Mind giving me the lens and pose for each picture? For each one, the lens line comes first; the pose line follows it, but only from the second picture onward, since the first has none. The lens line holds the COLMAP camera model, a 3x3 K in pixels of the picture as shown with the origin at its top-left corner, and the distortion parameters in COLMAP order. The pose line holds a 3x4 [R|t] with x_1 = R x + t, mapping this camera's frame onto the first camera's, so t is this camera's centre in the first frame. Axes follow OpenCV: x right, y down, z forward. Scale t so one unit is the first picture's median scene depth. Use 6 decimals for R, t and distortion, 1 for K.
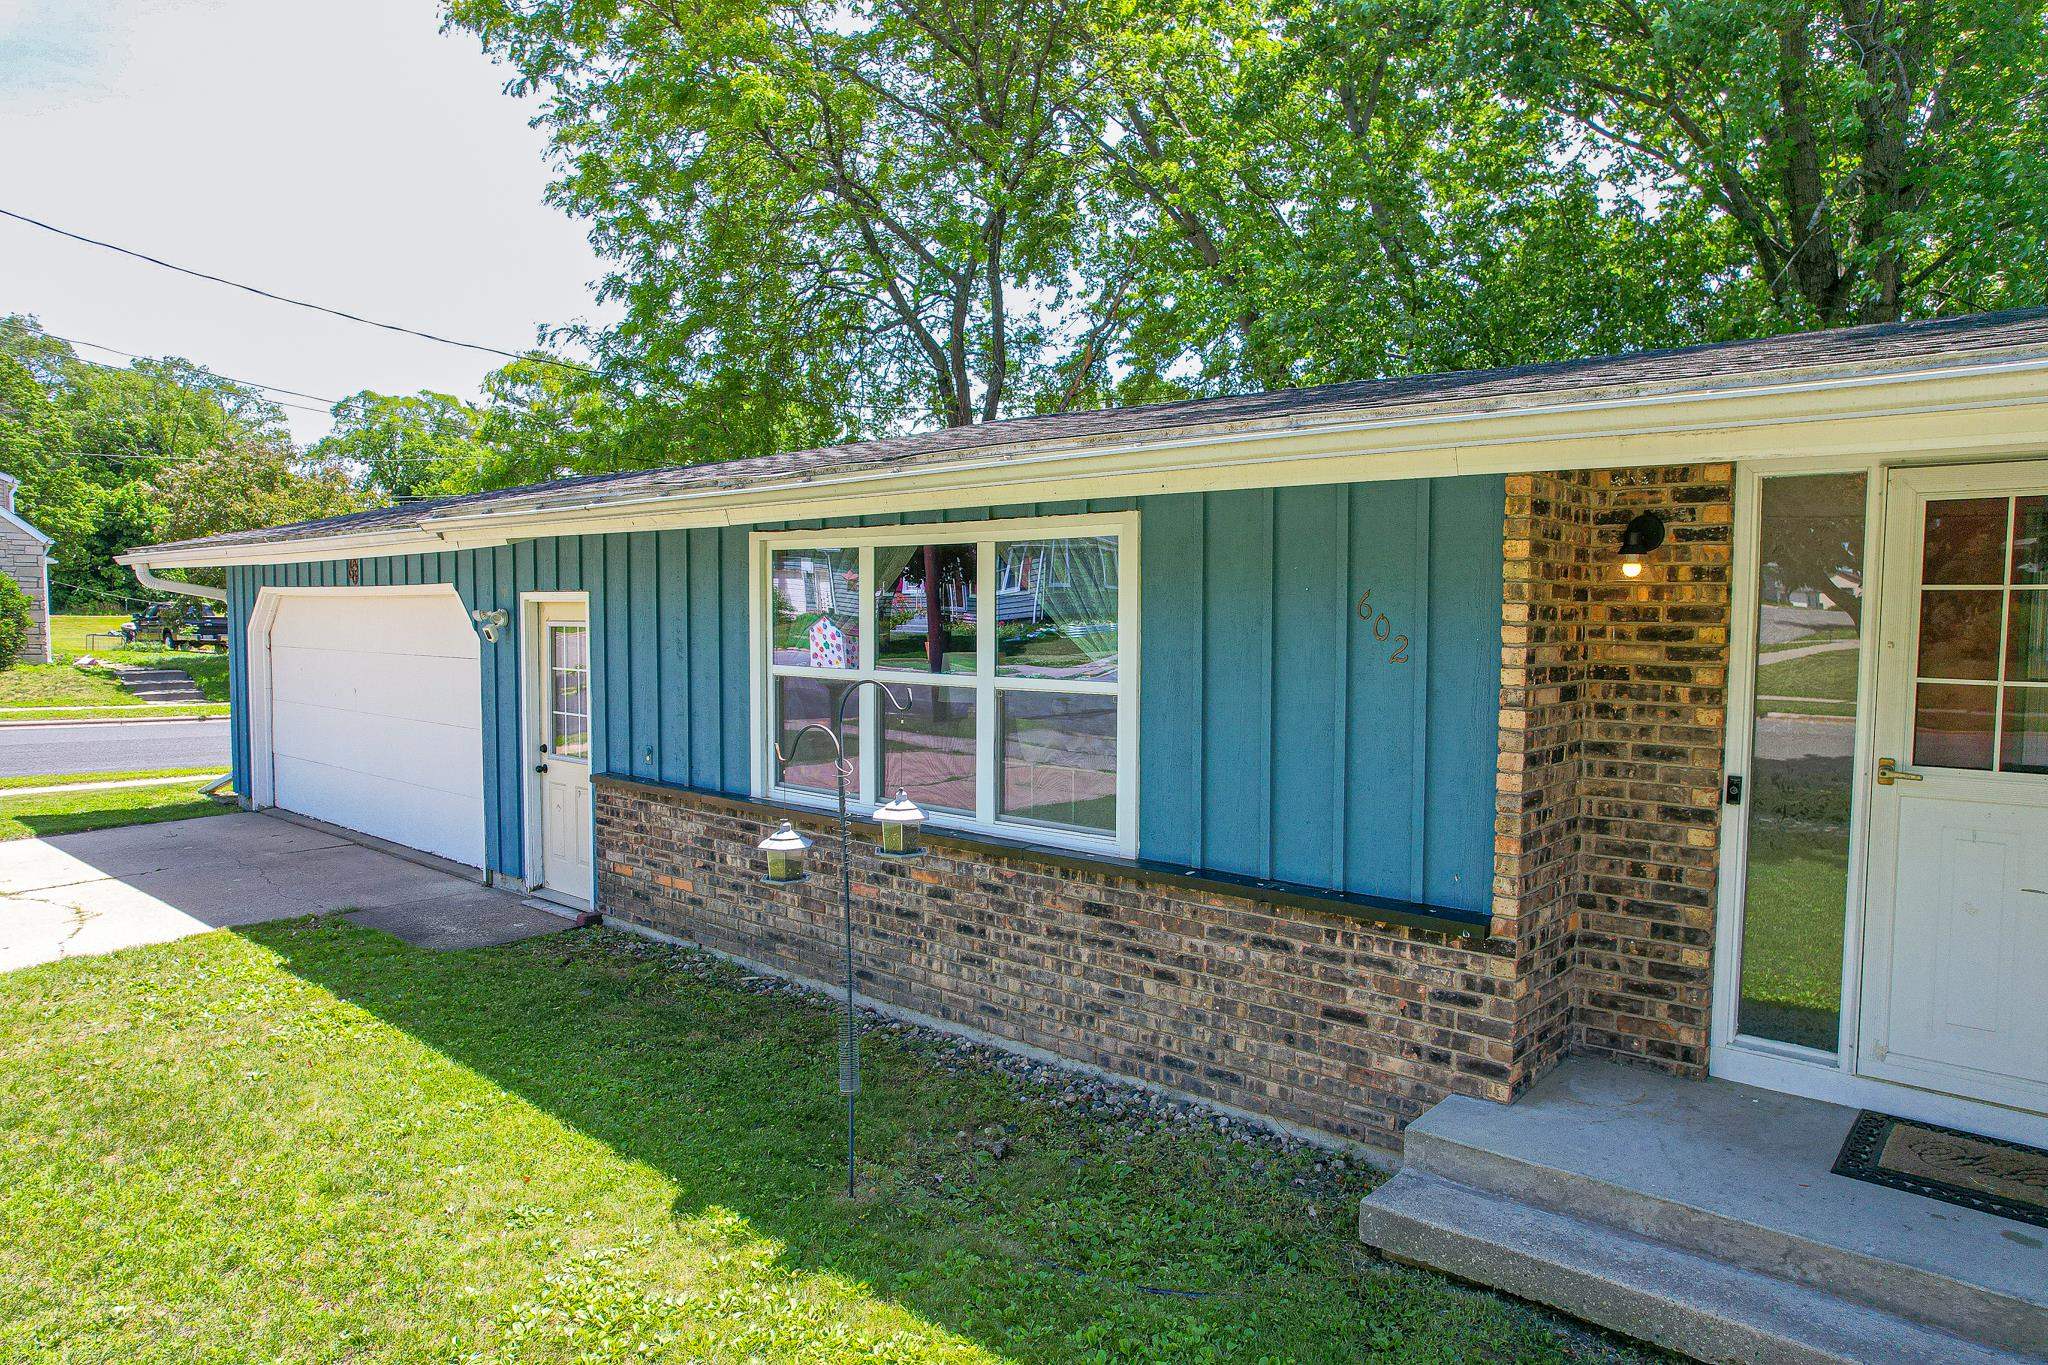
lens RADIAL K [[1353.4, 0, 1017.2], [0, 1353.4, 684.8], [0, 0, 1]] dist [-0.082708, 0.068849]
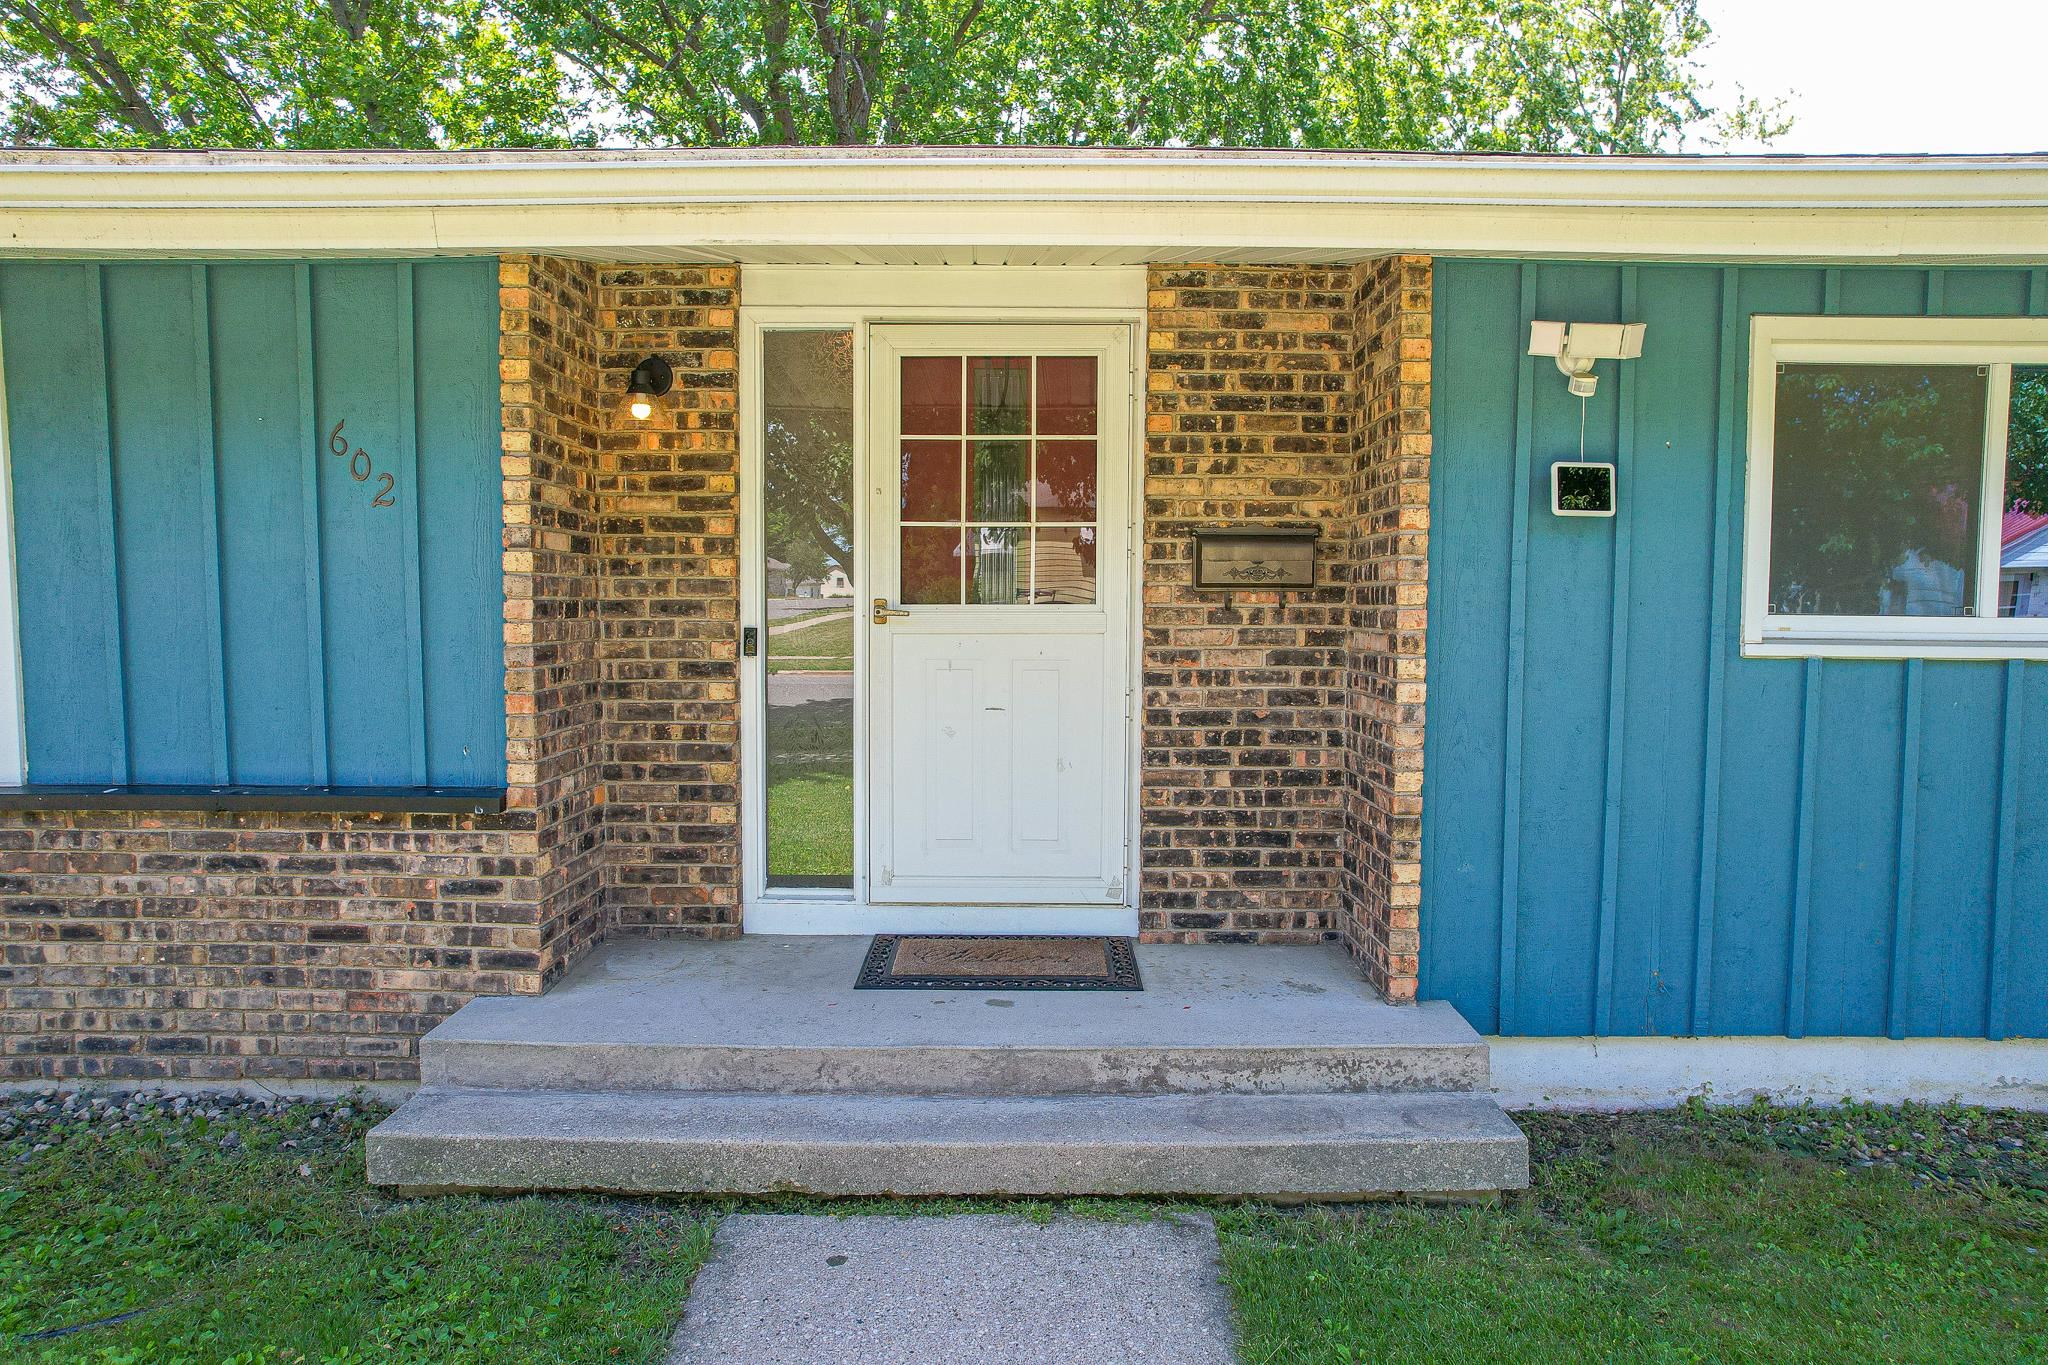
lens RADIAL K [[1353.4, 0, 1077.2], [0, 1353.4, 660.9], [0, 0, 1]] dist [-0.082708, 0.068849]
pose [[0.743888, -0.040531, 0.667074, 0.044119], [0.043288, 0.998985, 0.012424, 0.089876], [-0.666901, 0.019634, 0.744888, 0.076918]]
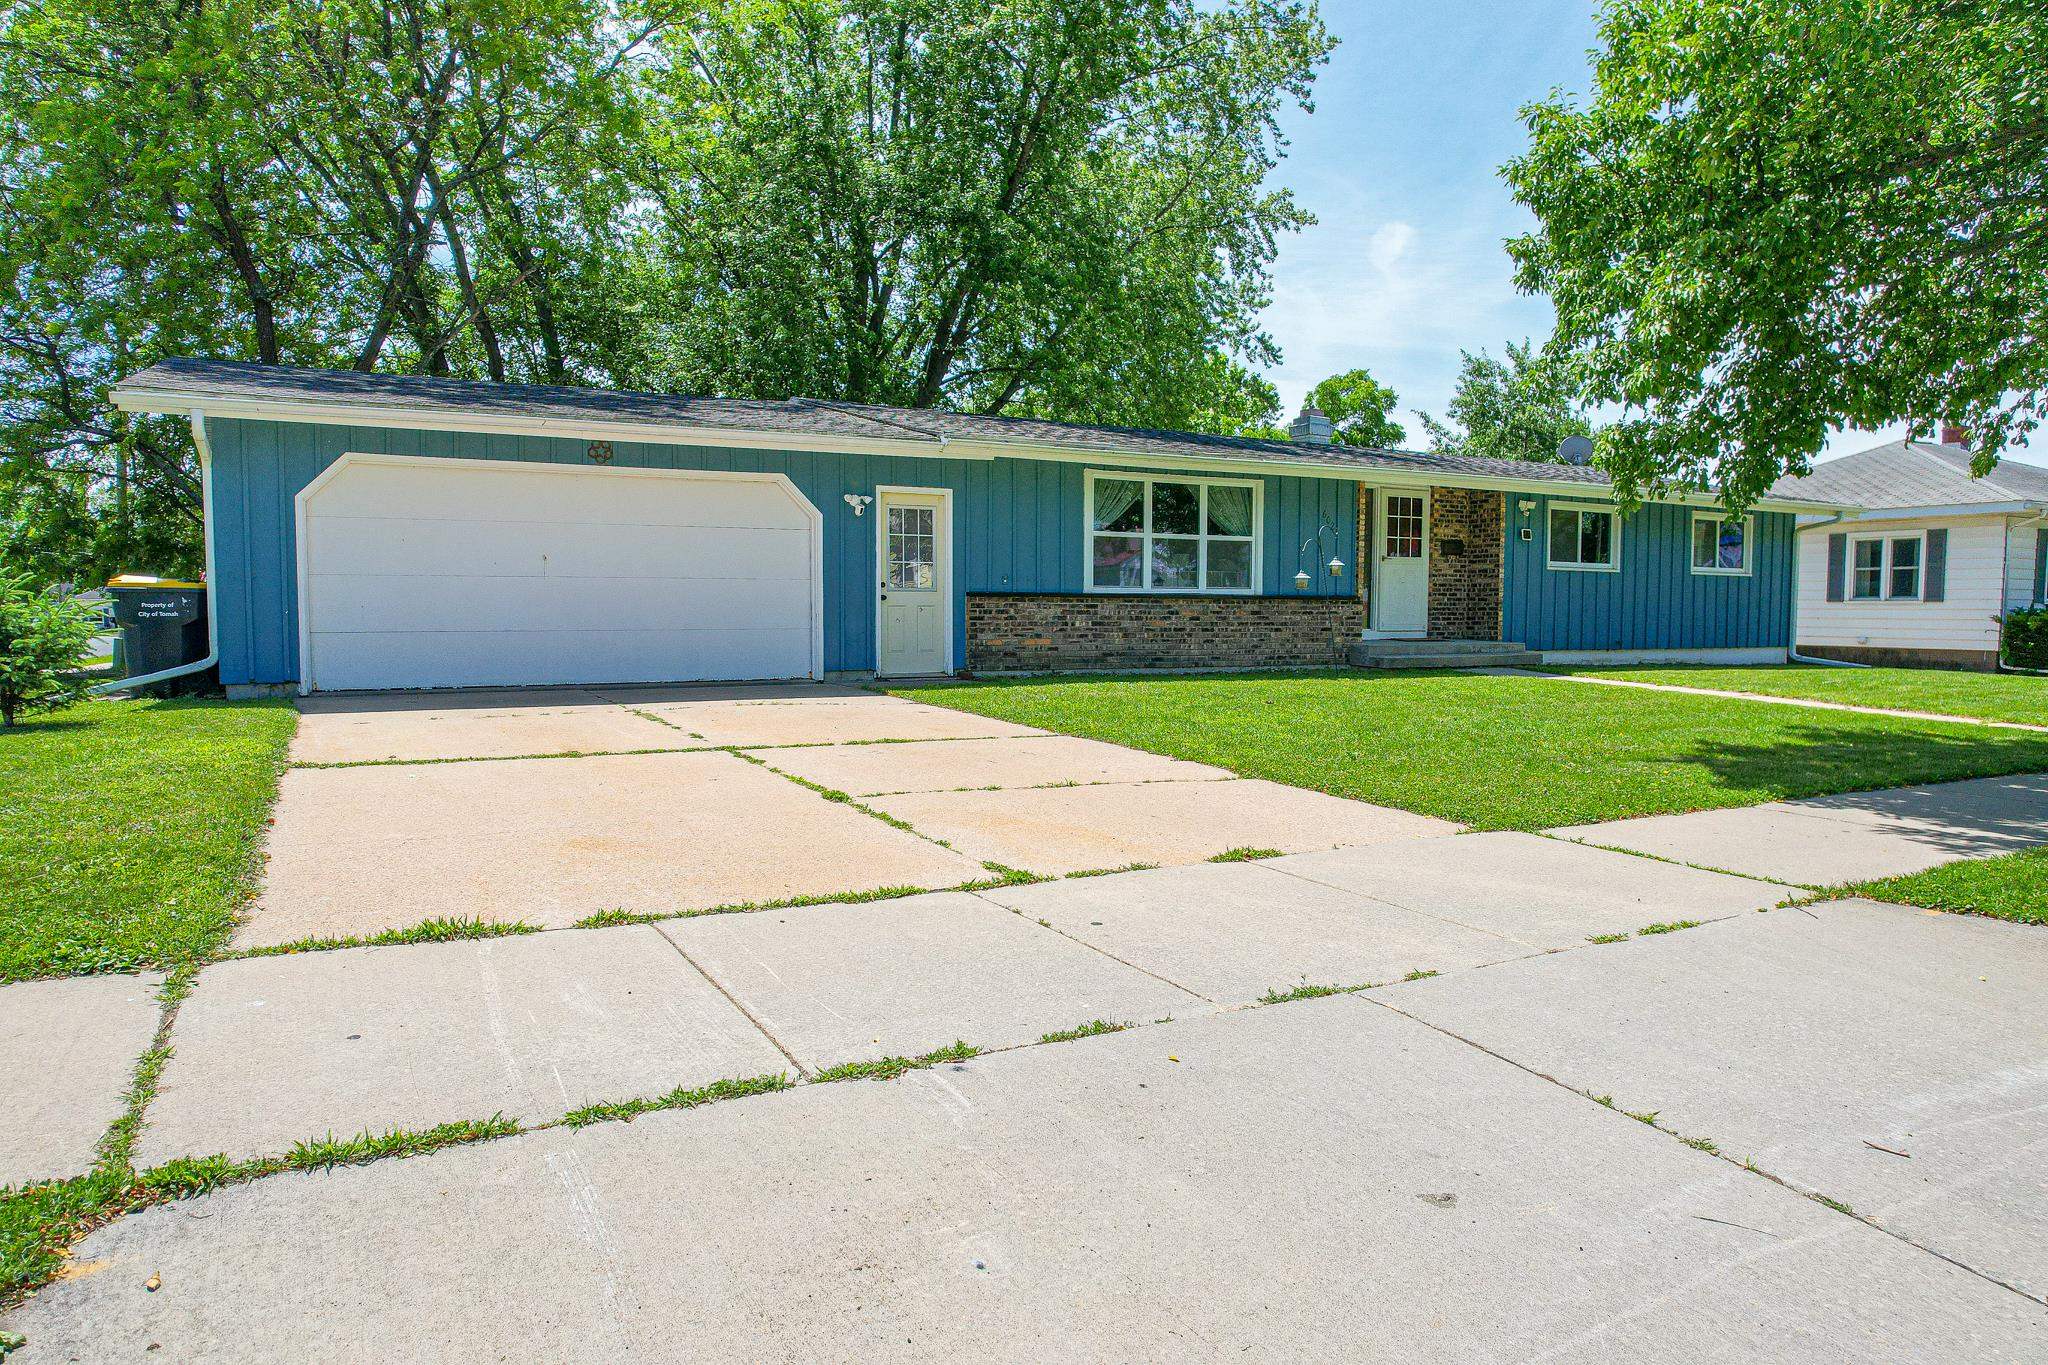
lens RADIAL K [[1353.4, 0, 1023.6], [0, 1353.4, 676.3], [0, 0, 1]] dist [-0.082708, 0.068849]
pose [[0.318072, -0.055920, 0.946416, -3.515582], [0.050589, 0.997838, 0.041956, 0.187449], [-0.946716, 0.034533, 0.320213, 0.644781]]
